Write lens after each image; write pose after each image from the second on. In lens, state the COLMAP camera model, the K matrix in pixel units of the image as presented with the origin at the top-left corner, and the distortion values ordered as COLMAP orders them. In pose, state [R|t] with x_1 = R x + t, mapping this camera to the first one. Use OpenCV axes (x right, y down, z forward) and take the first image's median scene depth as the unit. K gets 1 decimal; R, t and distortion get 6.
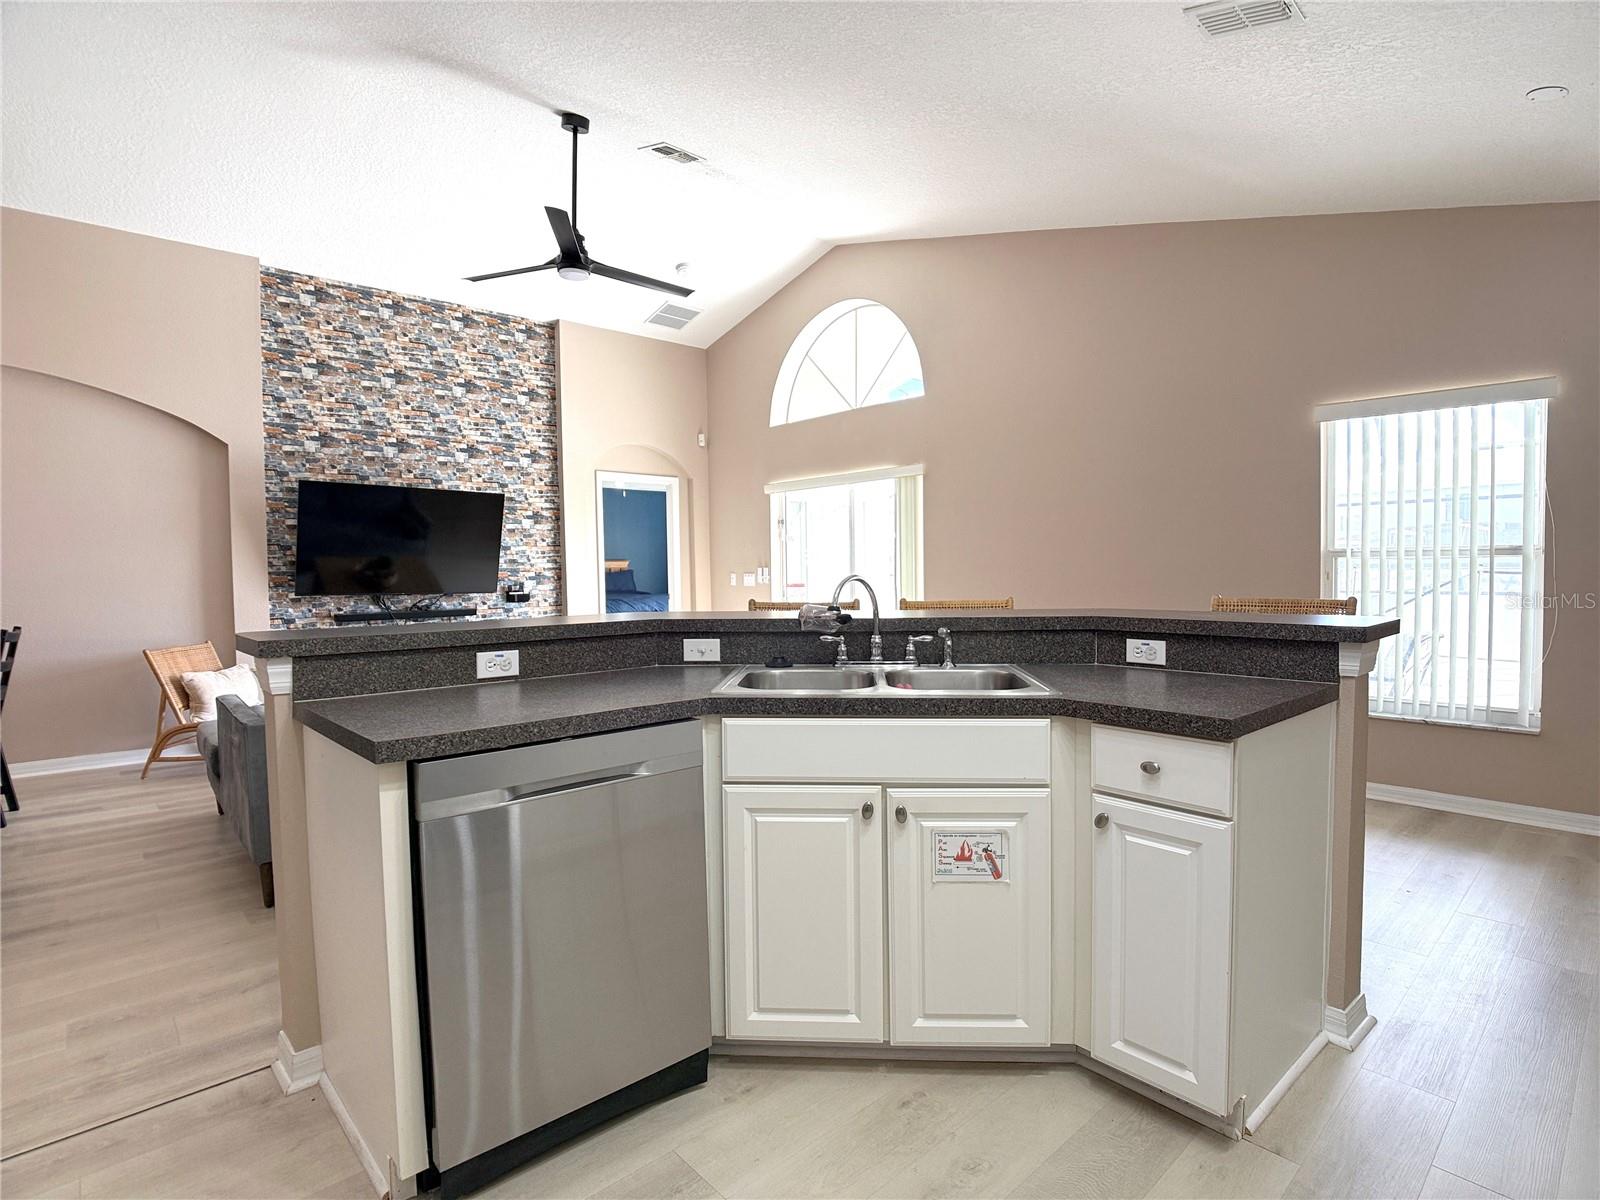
lens RADIAL K [[819.4, 0, 803.3], [0, 819.4, 598.8], [0, 0, 1]] dist [0.002241, -0.039482]
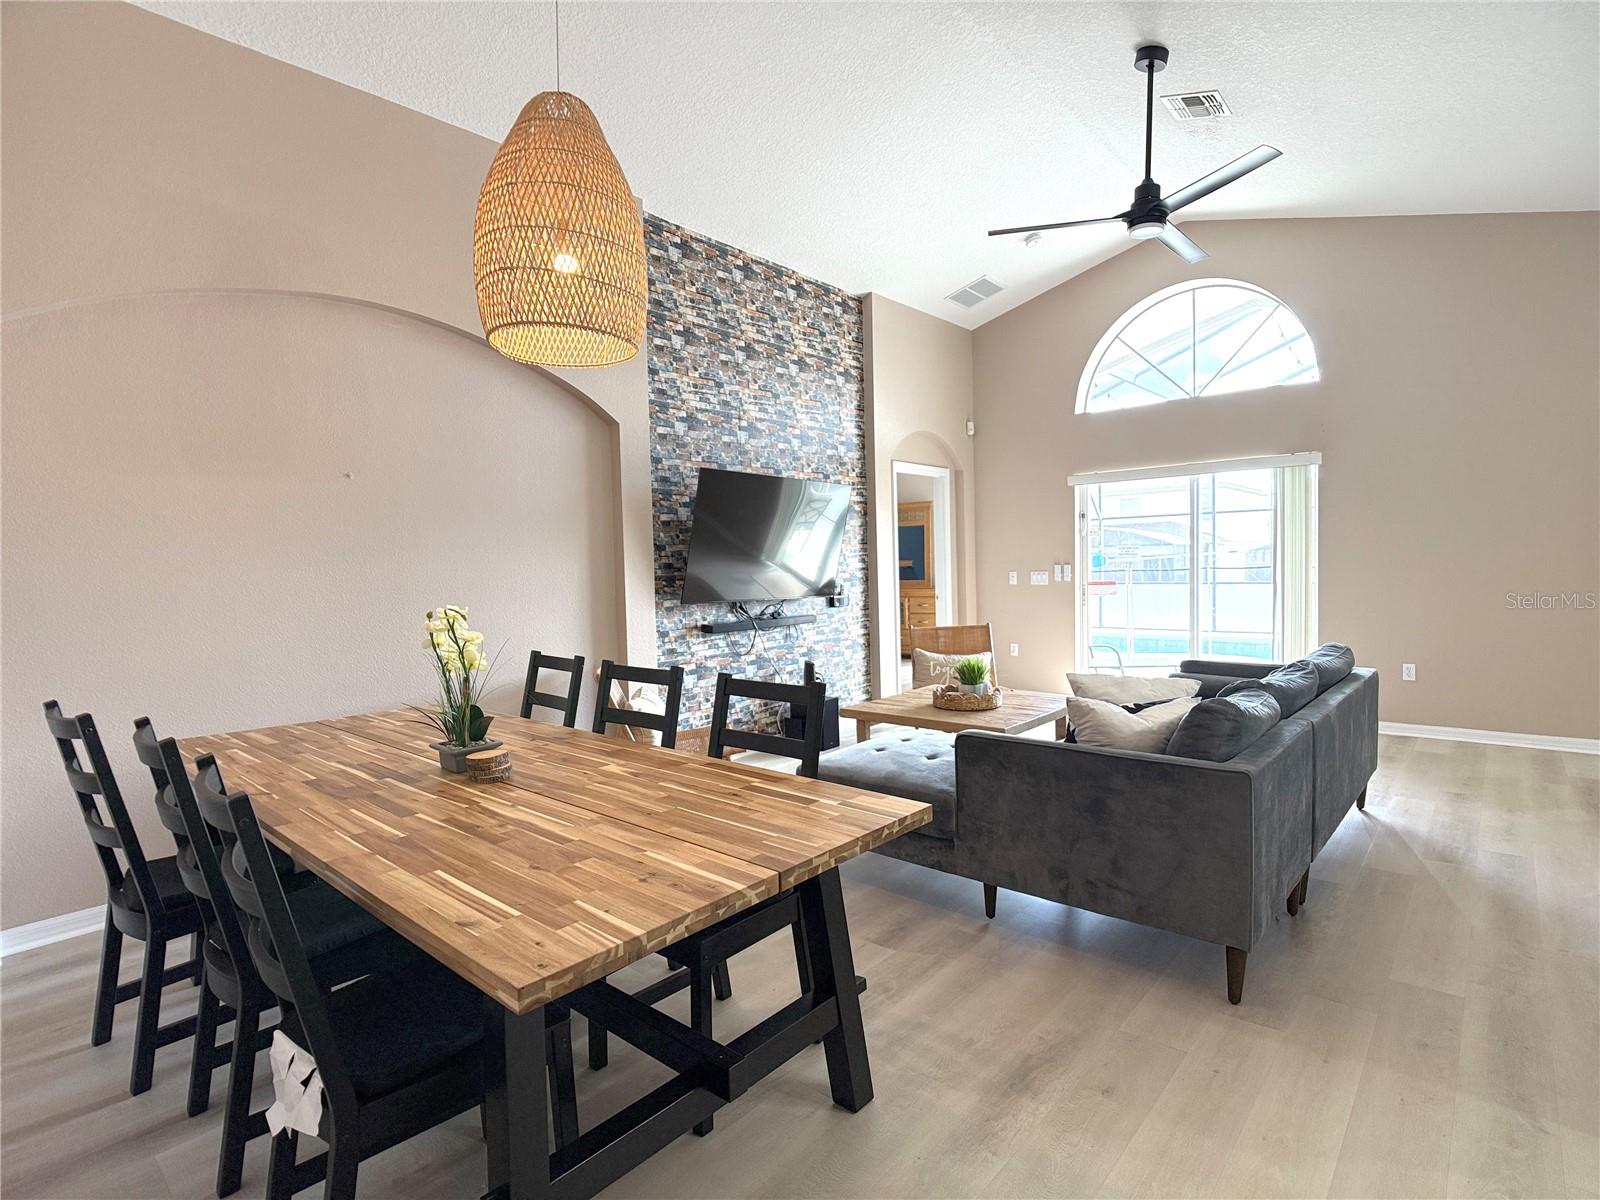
lens RADIAL K [[813.1, 0, 799.1], [0, 813.1, 606.4], [0, 0, 1]] dist [0.001612, -0.016729]
pose [[0.992854, -0.020437, 0.117572, -0.534155], [0.019367, 0.999760, 0.010238, -0.006944], [-0.117753, -0.007888, 0.993012, 0.127761]]
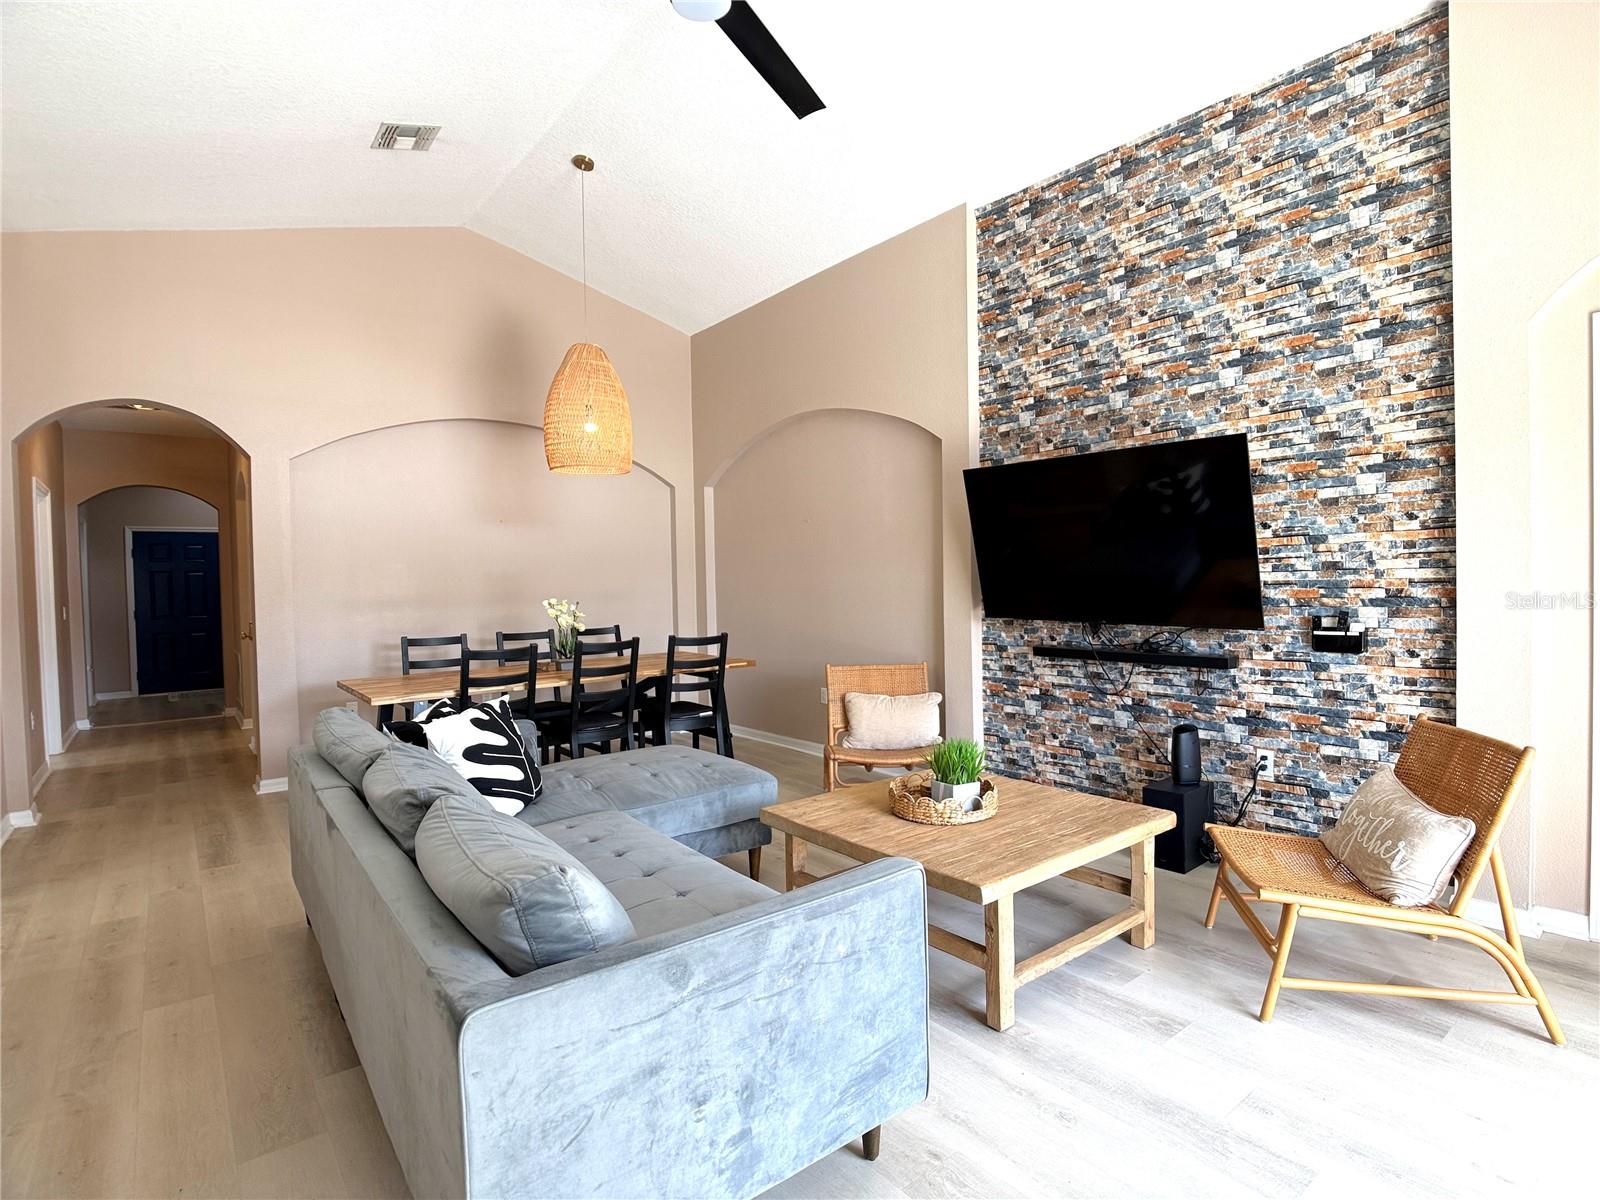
lens RADIAL K [[813.1, 0, 799.1], [0, 813.1, 606.4], [0, 0, 1]] dist [0.001612, -0.016729]
pose [[-0.058139, 0.035844, -0.997665, 0.147362], [-0.026703, 0.998942, 0.037446, -0.033919], [0.997951, 0.028818, -0.057120, 0.767021]]
